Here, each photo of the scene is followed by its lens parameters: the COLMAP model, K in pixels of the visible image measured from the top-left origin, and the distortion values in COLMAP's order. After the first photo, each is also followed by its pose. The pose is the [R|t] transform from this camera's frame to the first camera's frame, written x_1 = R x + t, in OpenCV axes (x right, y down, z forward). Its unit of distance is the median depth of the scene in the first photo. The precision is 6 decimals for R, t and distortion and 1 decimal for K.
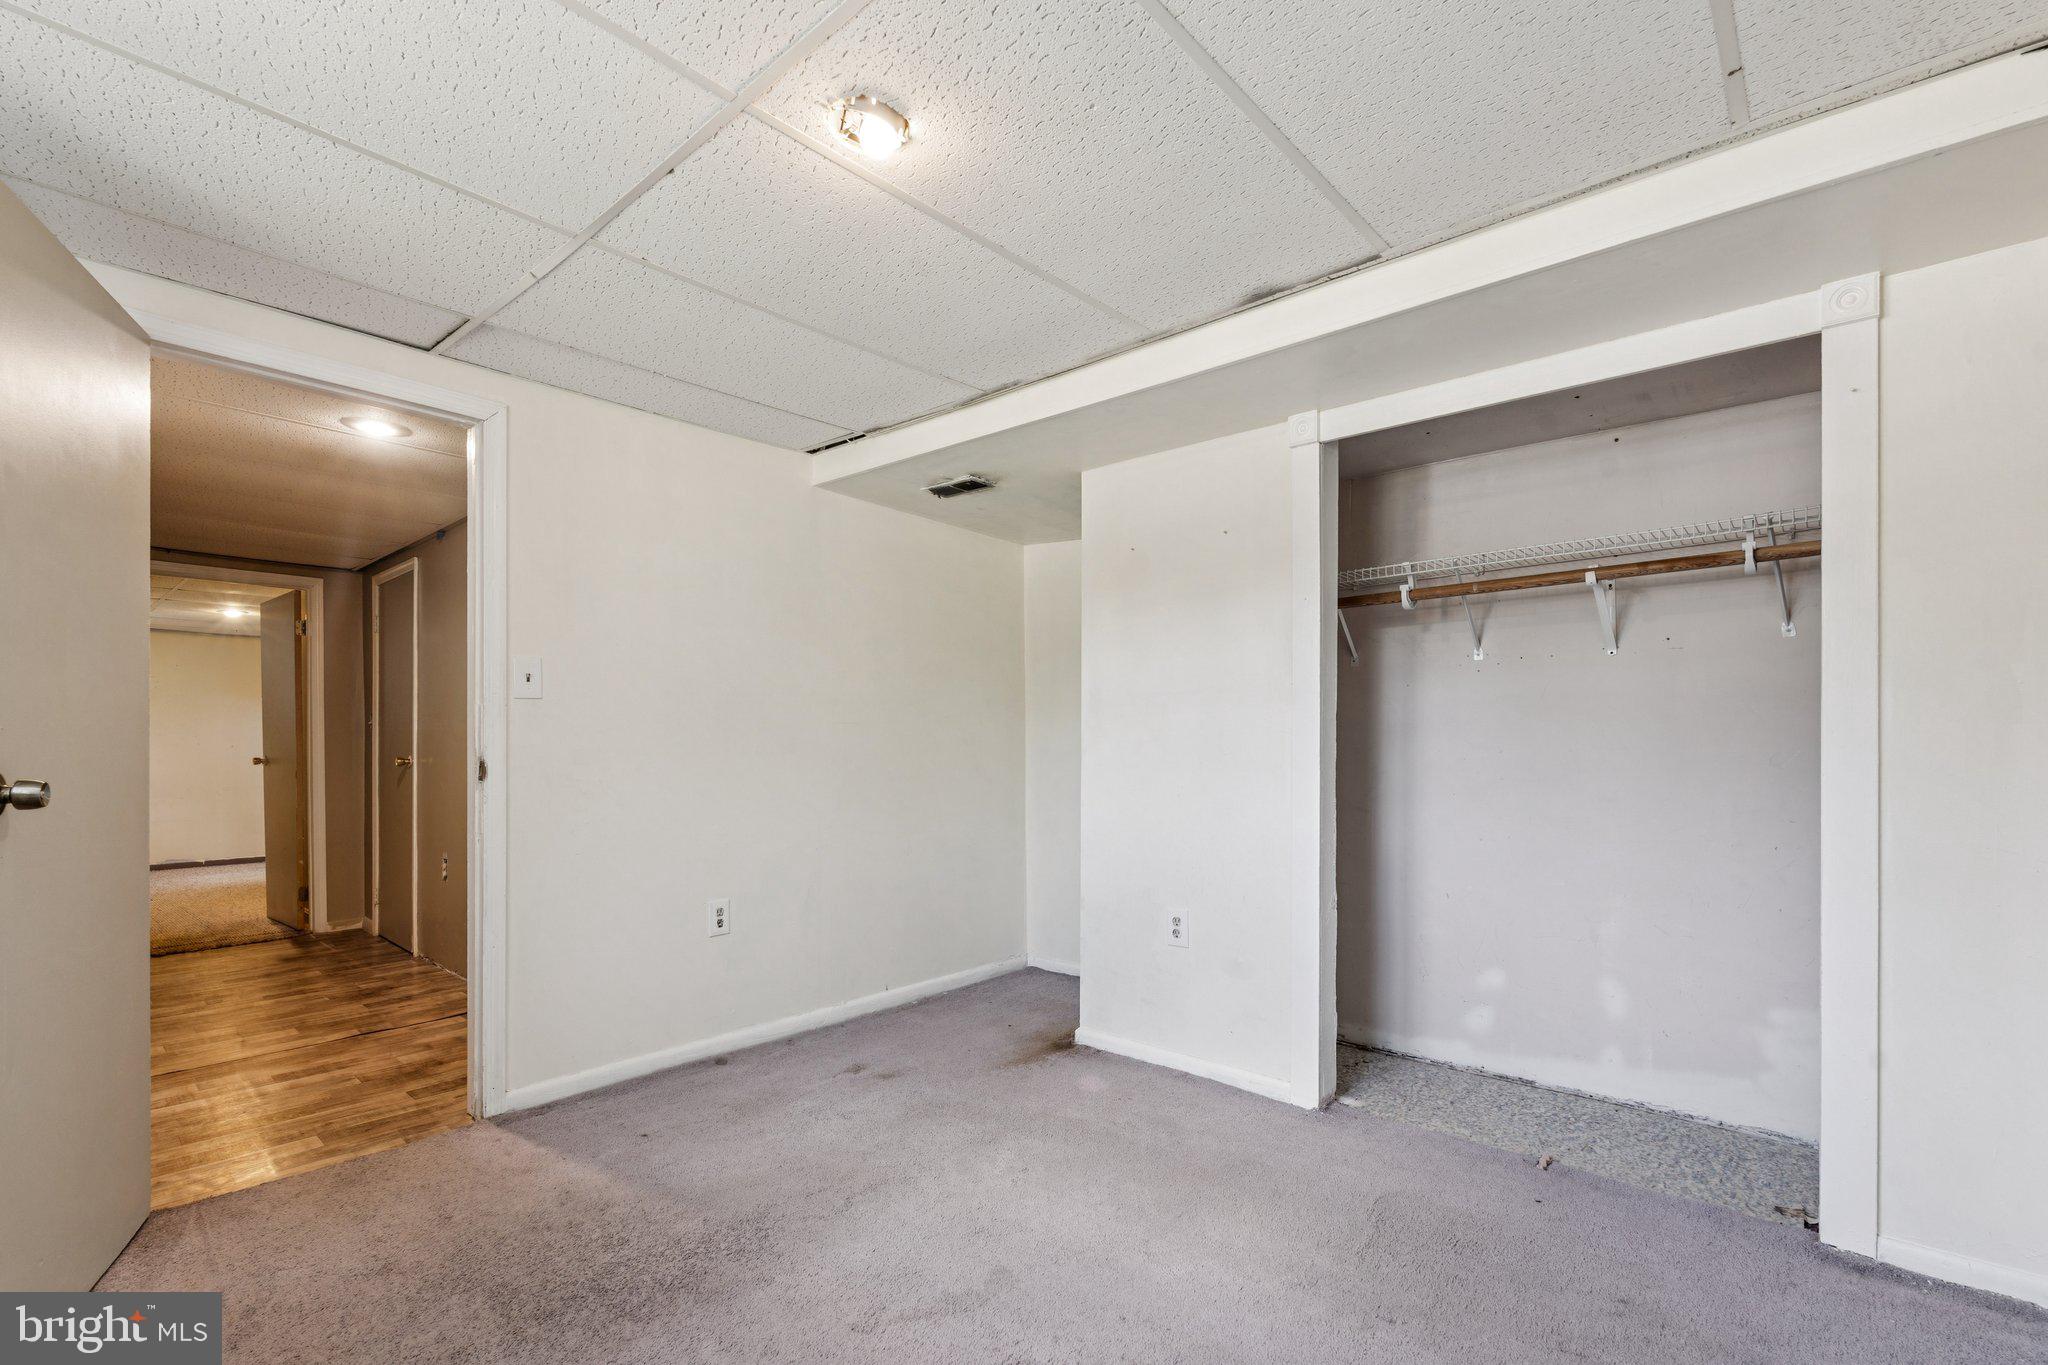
lens RADIAL K [[910.8, 0, 986.2], [0, 910.8, 743.9], [0, 0, 1]] dist [-0.010189, 0.001757]
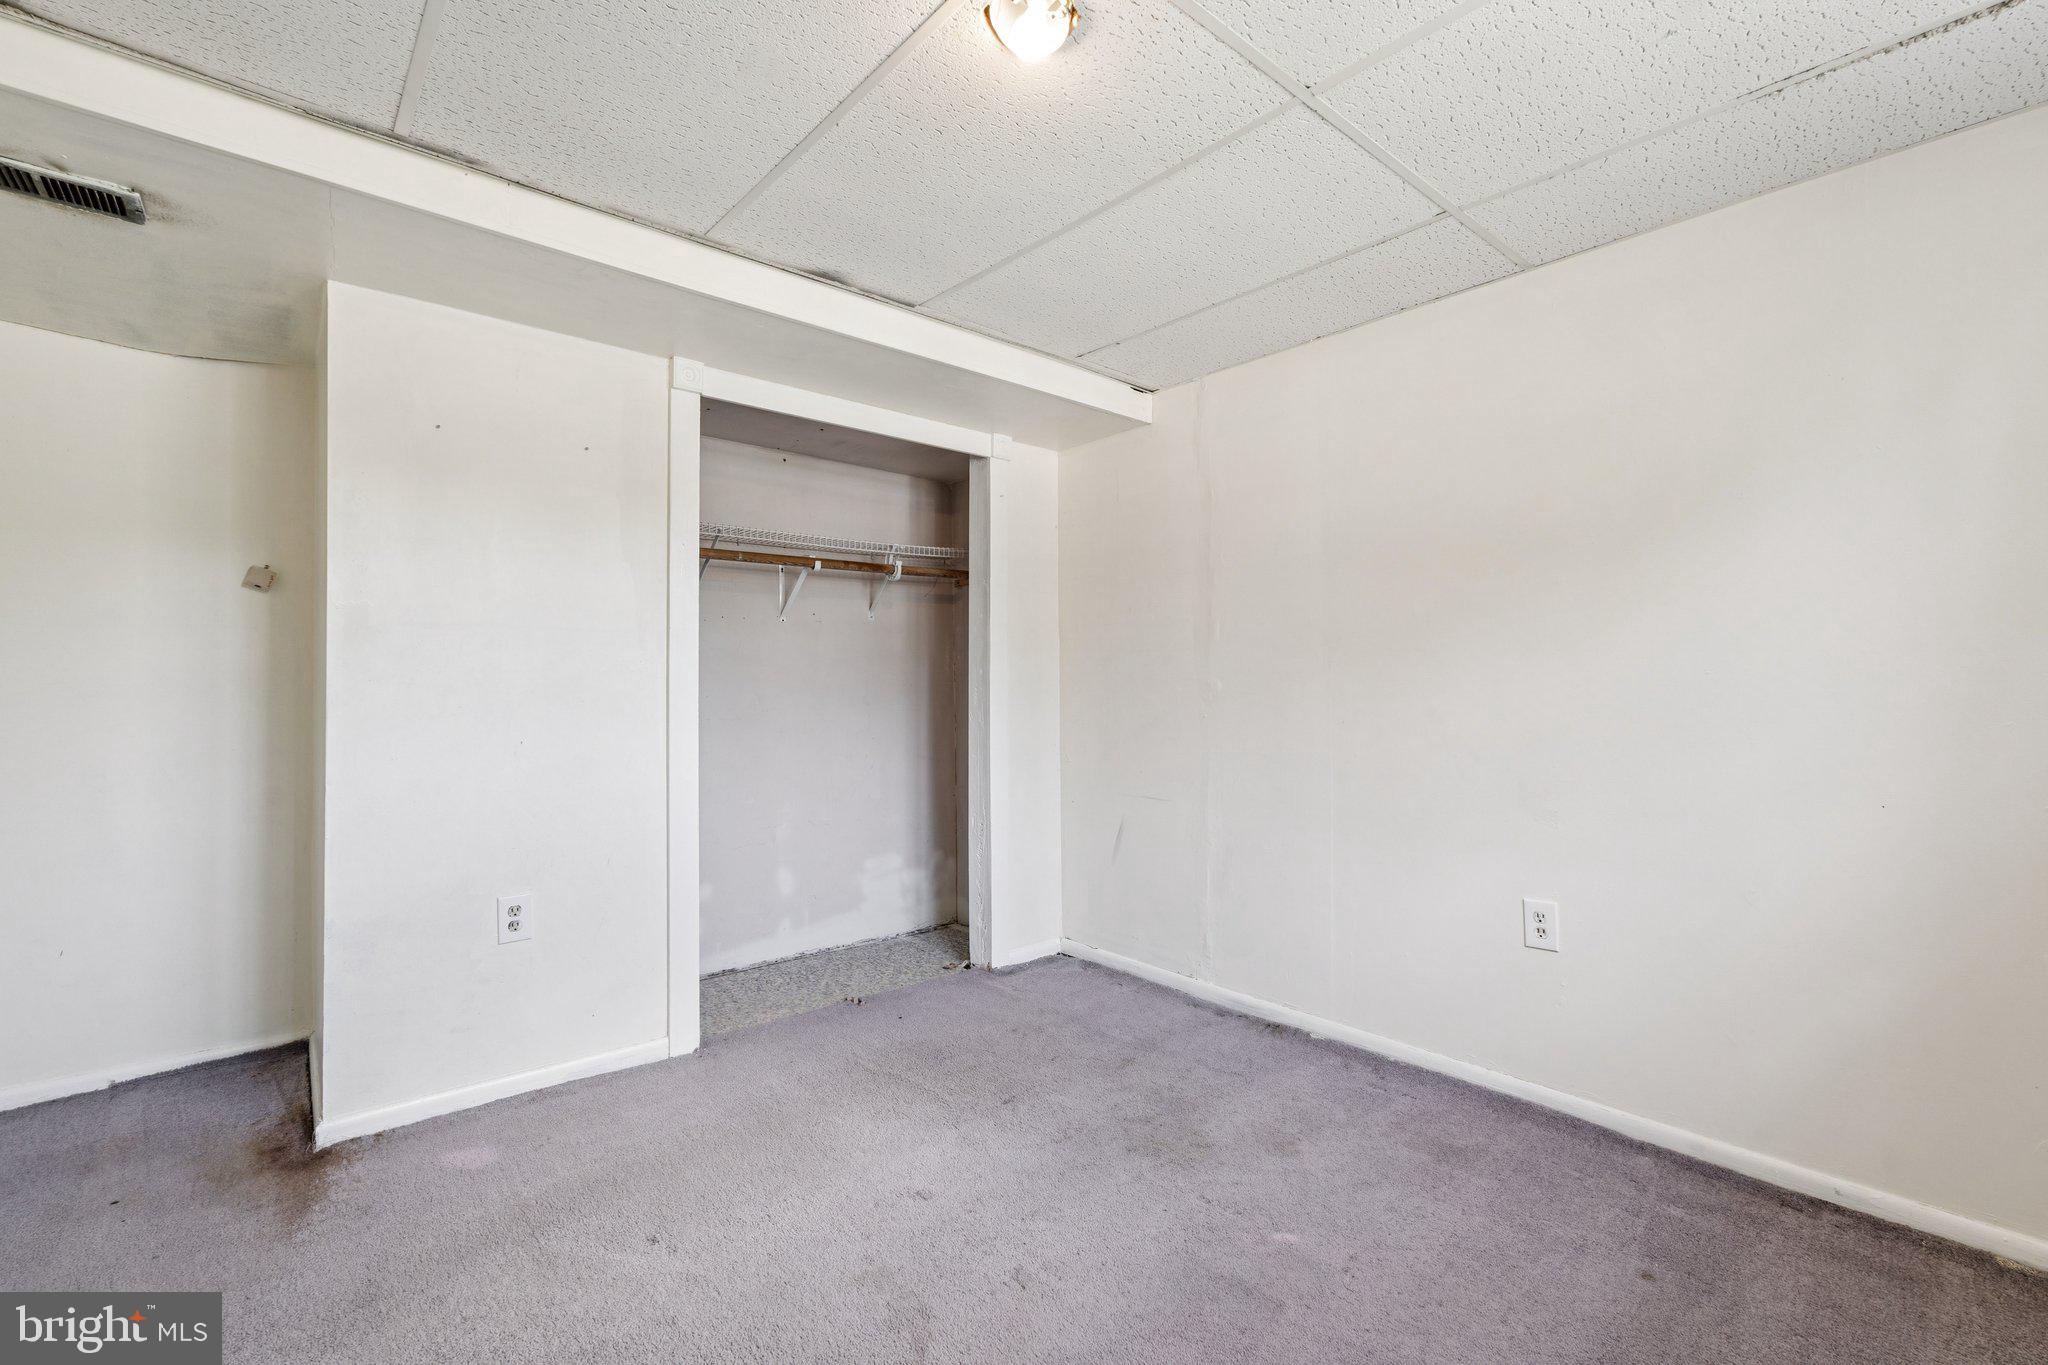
lens RADIAL K [[910.8, 0, 1021.7], [0, 910.8, 683.9], [0, 0, 1]] dist [-0.010189, 0.001757]
pose [[0.106002, 0.005132, 0.994353, -0.630433], [0.002452, 0.999982, -0.005423, 0.000695], [-0.994363, 0.003013, 0.105987, 0.549317]]
